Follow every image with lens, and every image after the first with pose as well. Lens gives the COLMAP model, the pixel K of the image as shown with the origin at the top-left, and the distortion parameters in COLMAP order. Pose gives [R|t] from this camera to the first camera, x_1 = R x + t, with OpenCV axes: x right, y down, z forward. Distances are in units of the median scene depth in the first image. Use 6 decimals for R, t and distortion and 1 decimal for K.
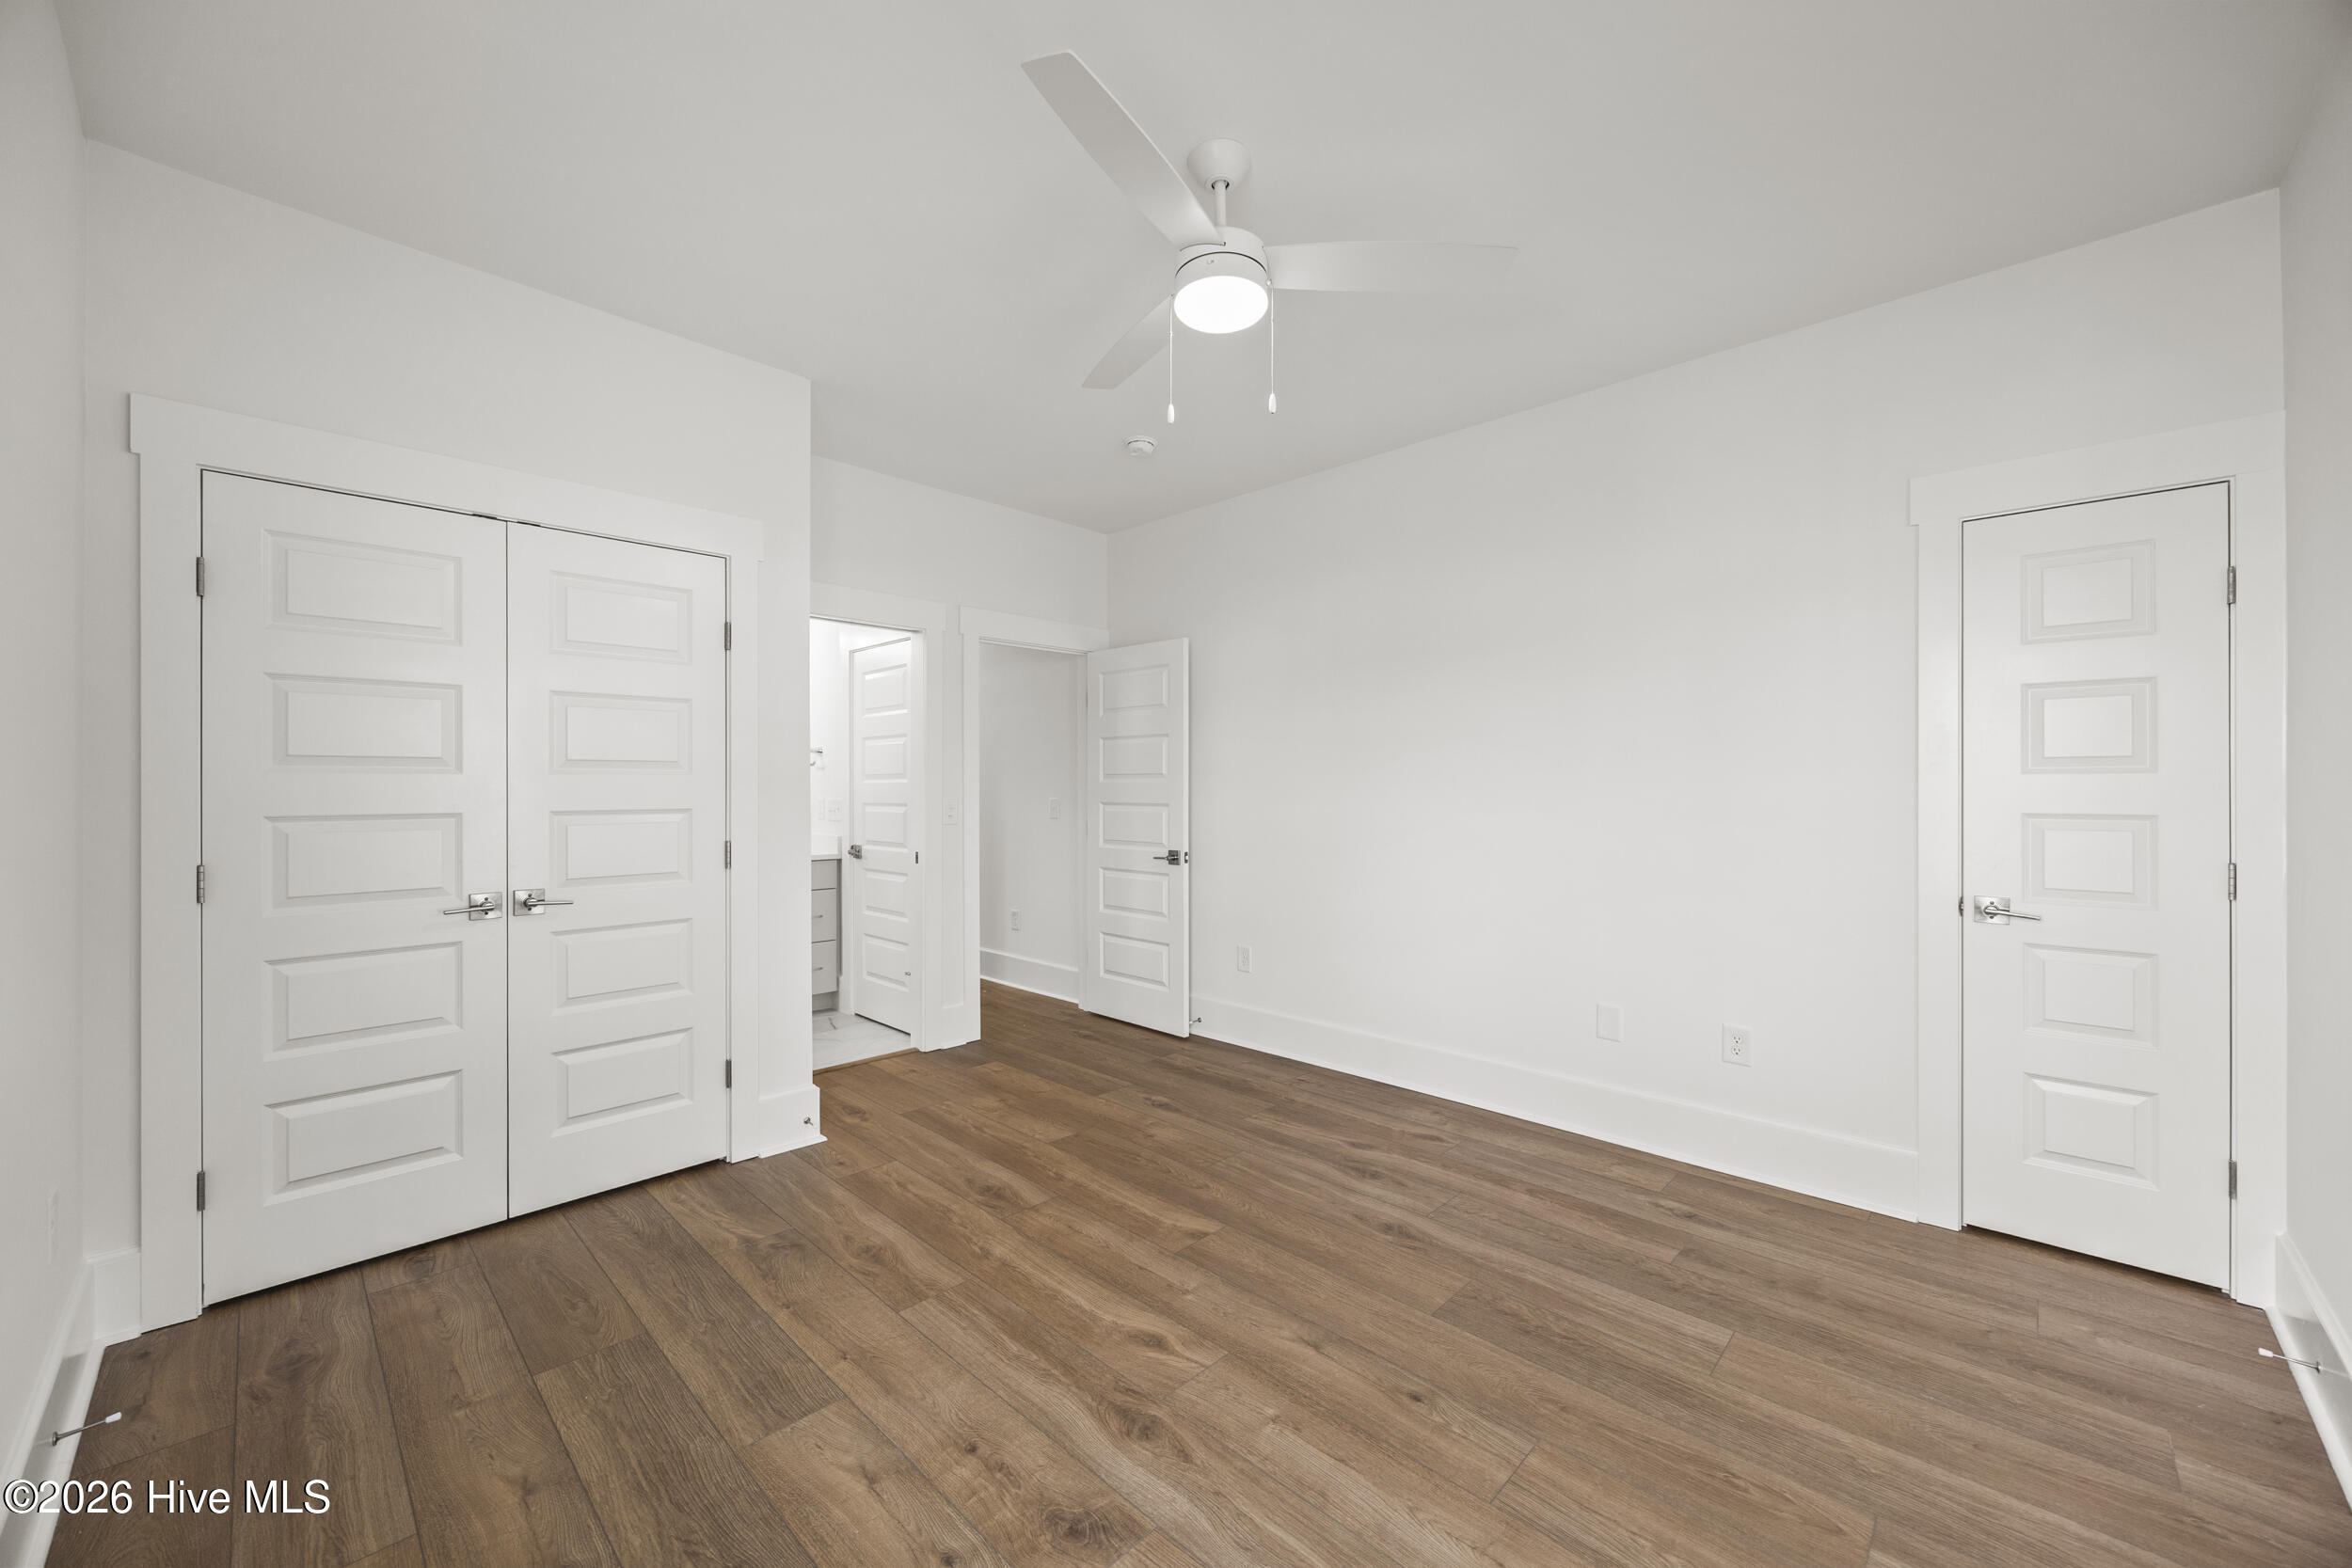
lens RADIAL K [[893.8, 0, 1170.6], [0, 893.8, 793.5], [0, 0, 1]] dist [-0.001445, 0.000150]
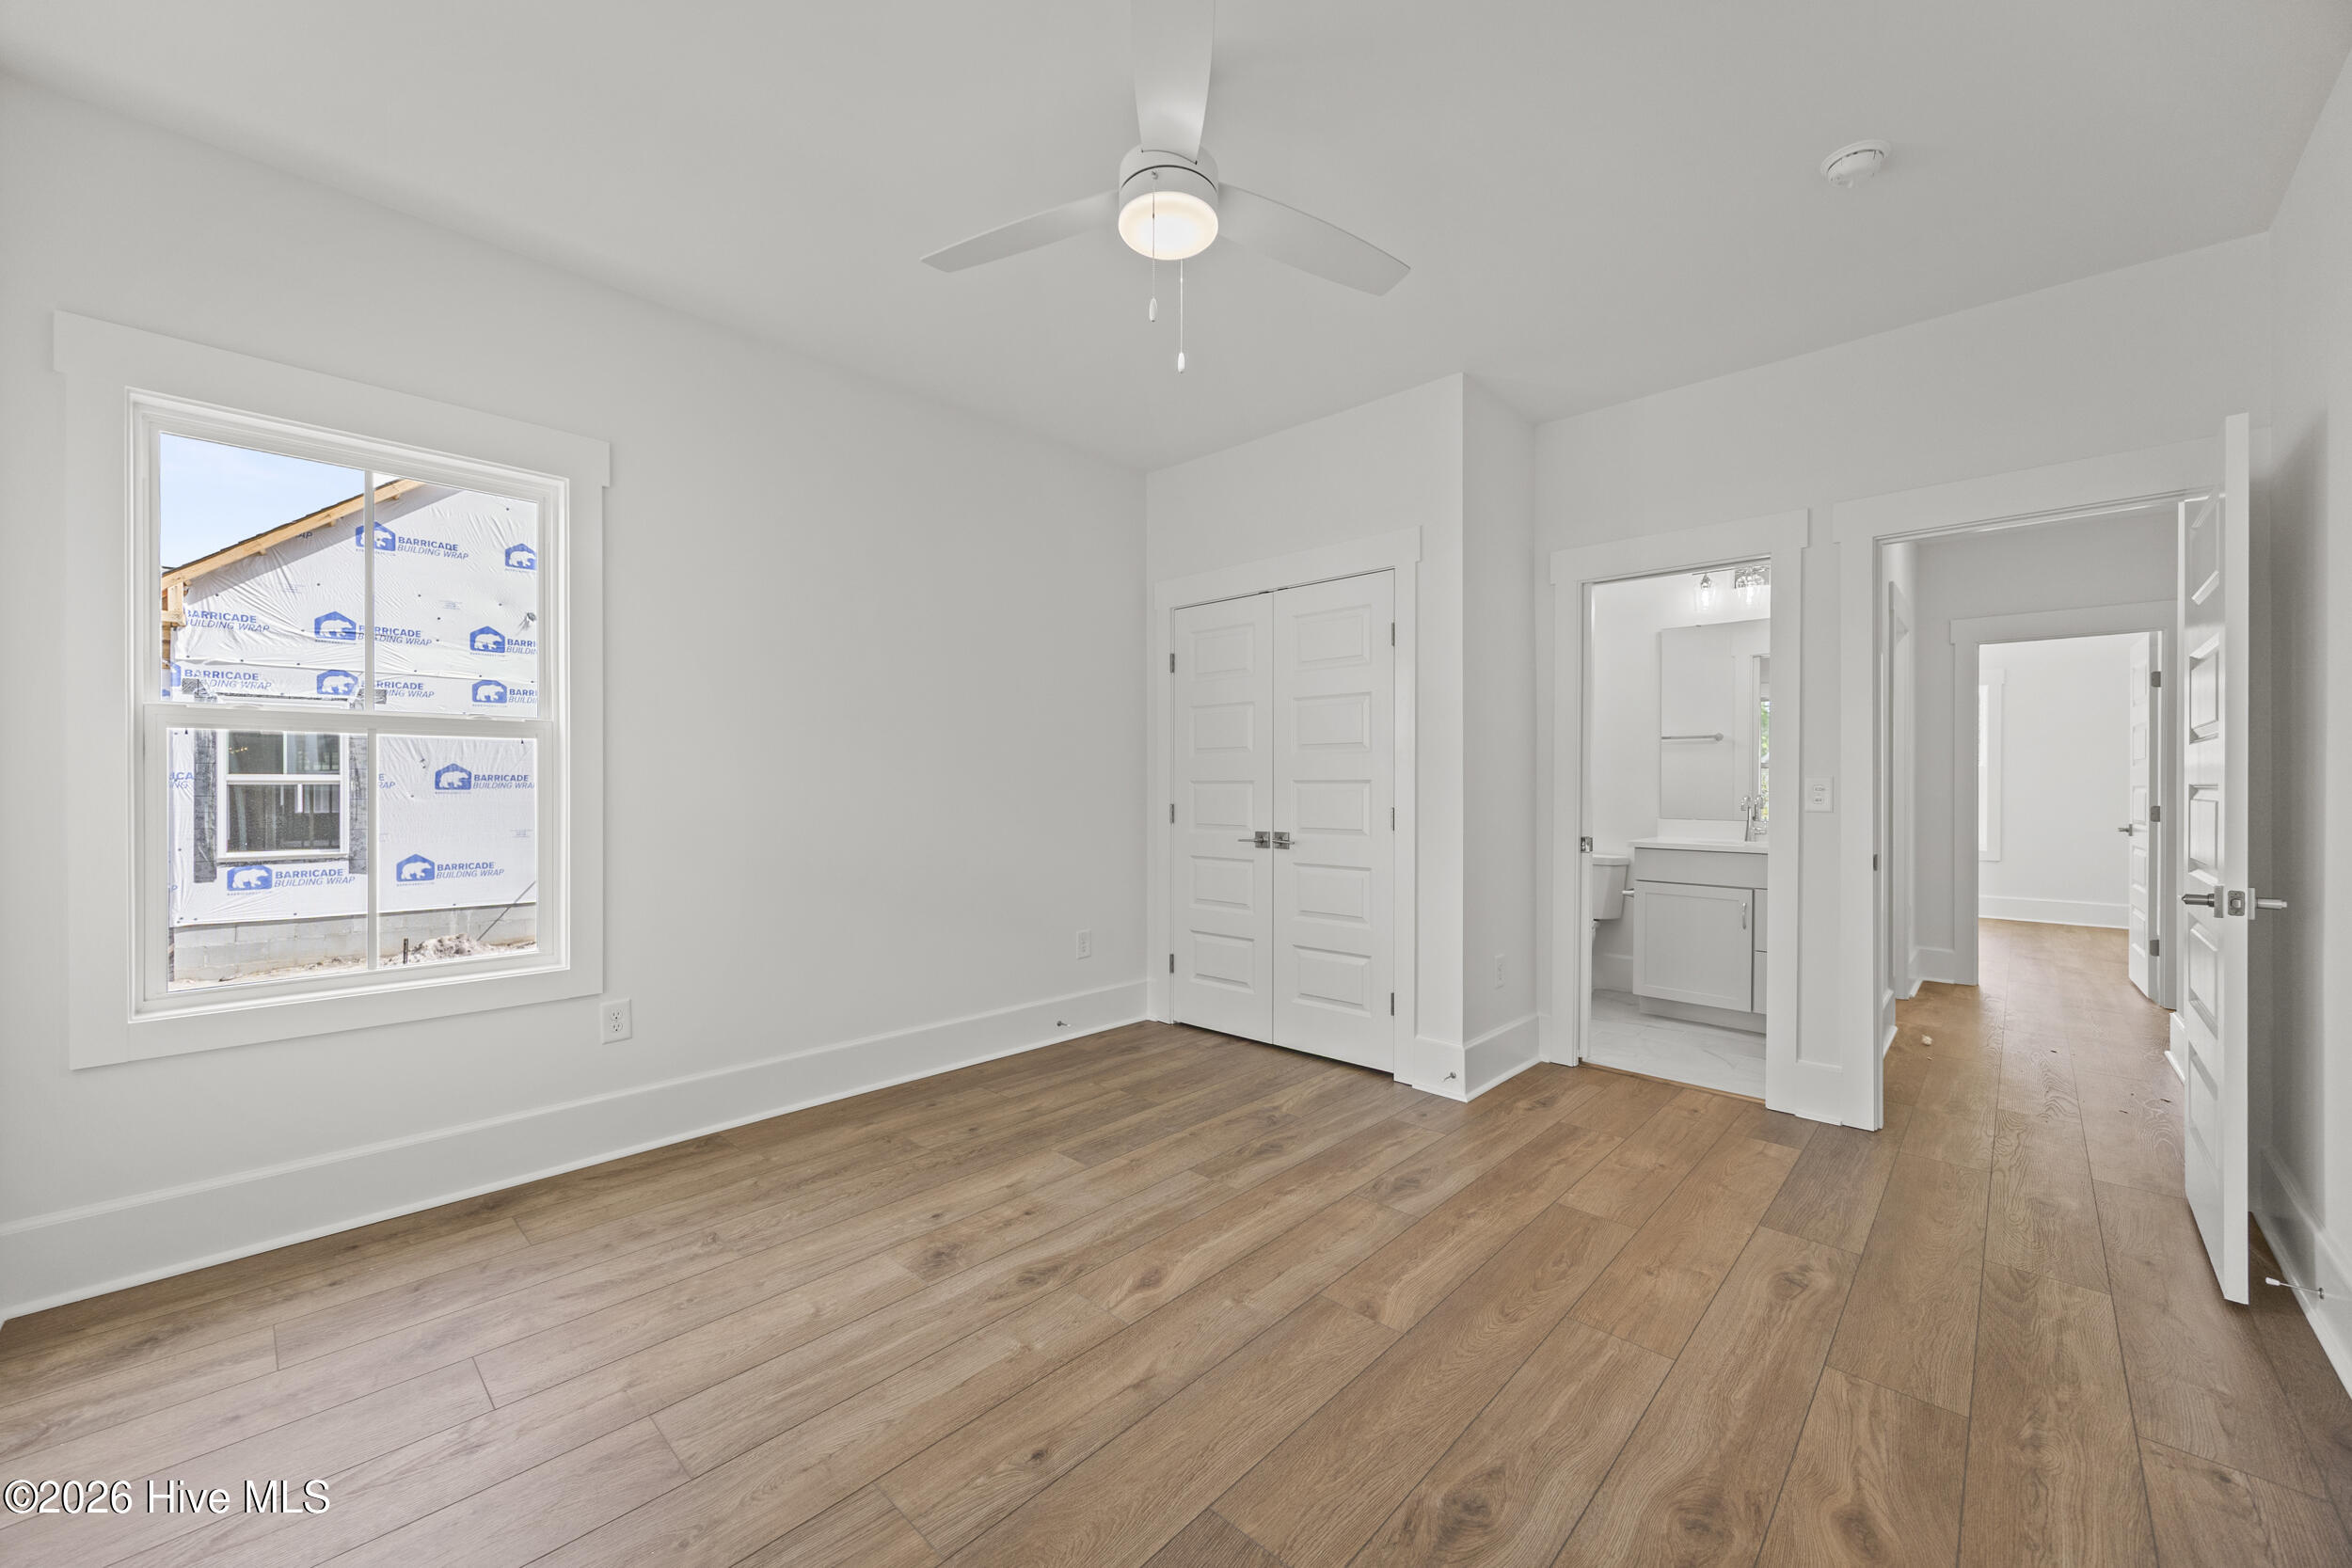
lens RADIAL K [[893.8, 0, 1170.6], [0, 893.8, 793.5], [0, 0, 1]] dist [-0.001445, 0.000150]
pose [[0.016892, 0.009592, -0.999811, 0.896891], [-0.008762, 0.999917, 0.009445, 0.031220], [0.999819, 0.008601, 0.016975, 0.885675]]
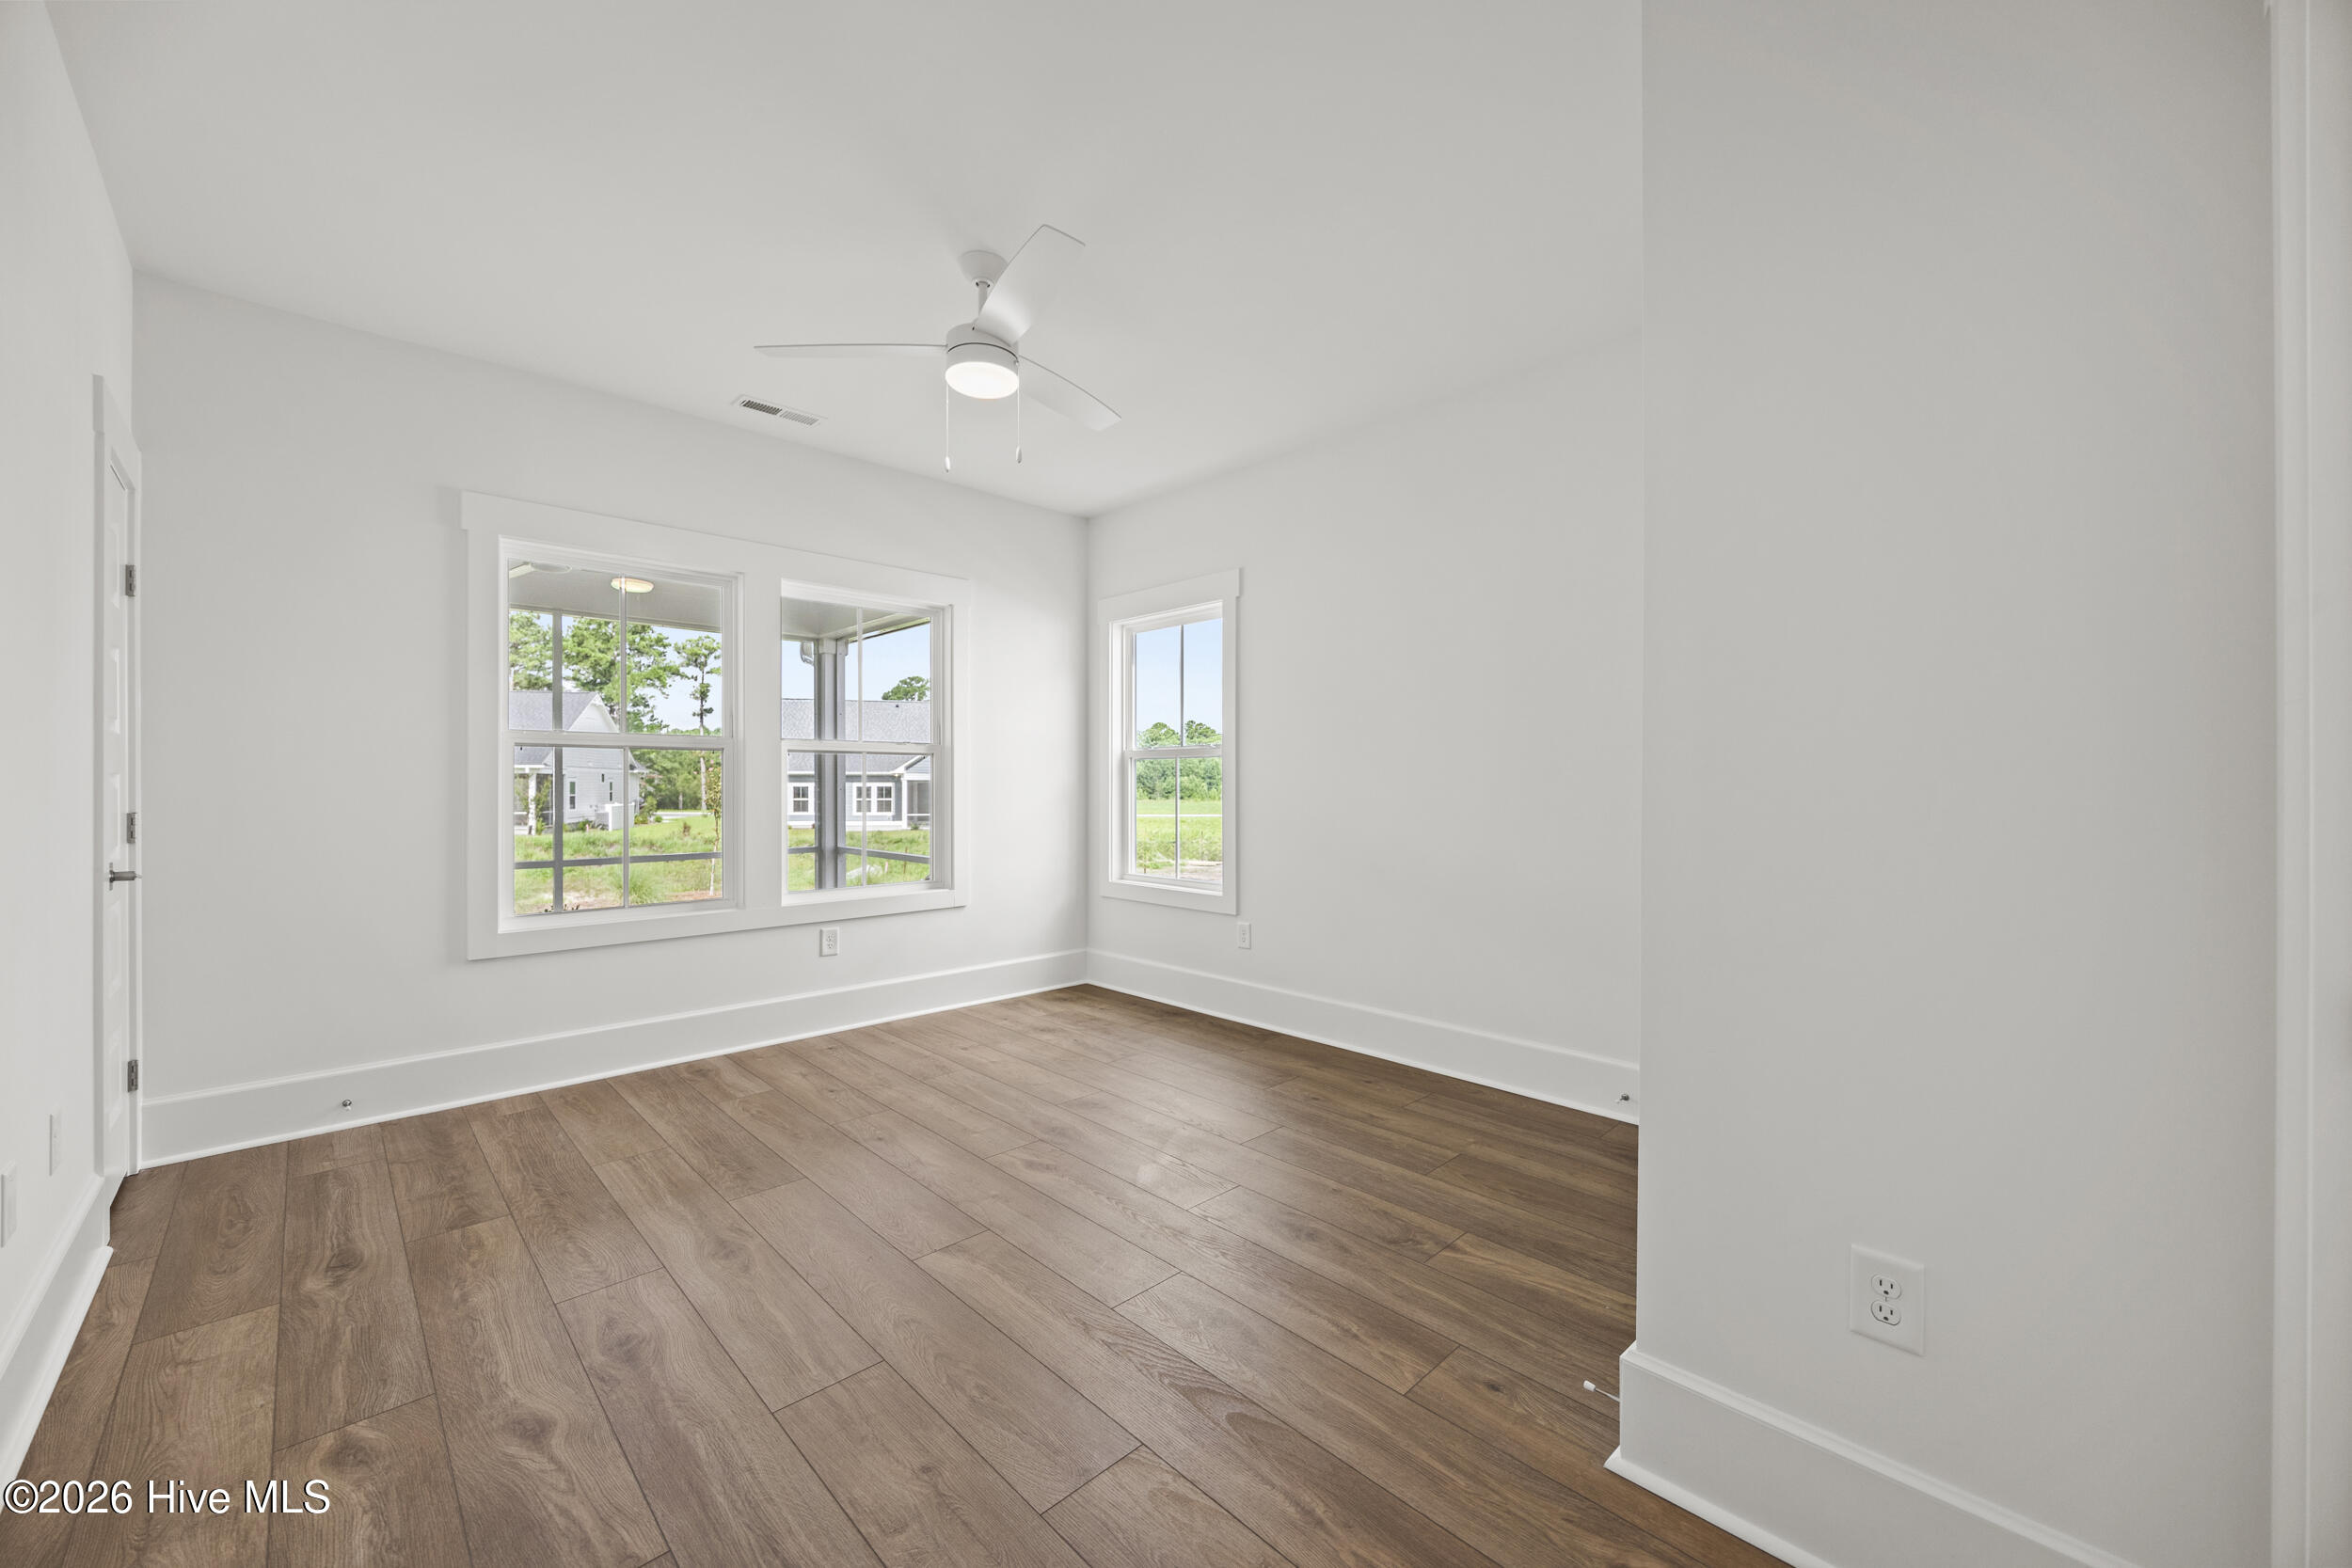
lens RADIAL K [[902.9, 0, 1176.0], [0, 902.9, 784.0], [0, 0, 1]] dist [-0.001750, -0.000076]
pose [[-0.999686, -0.002363, 0.024937, -0.232319], [-0.002250, 0.999987, 0.004564, 0.029975], [-0.024948, 0.004507, -0.999679, 2.072785]]
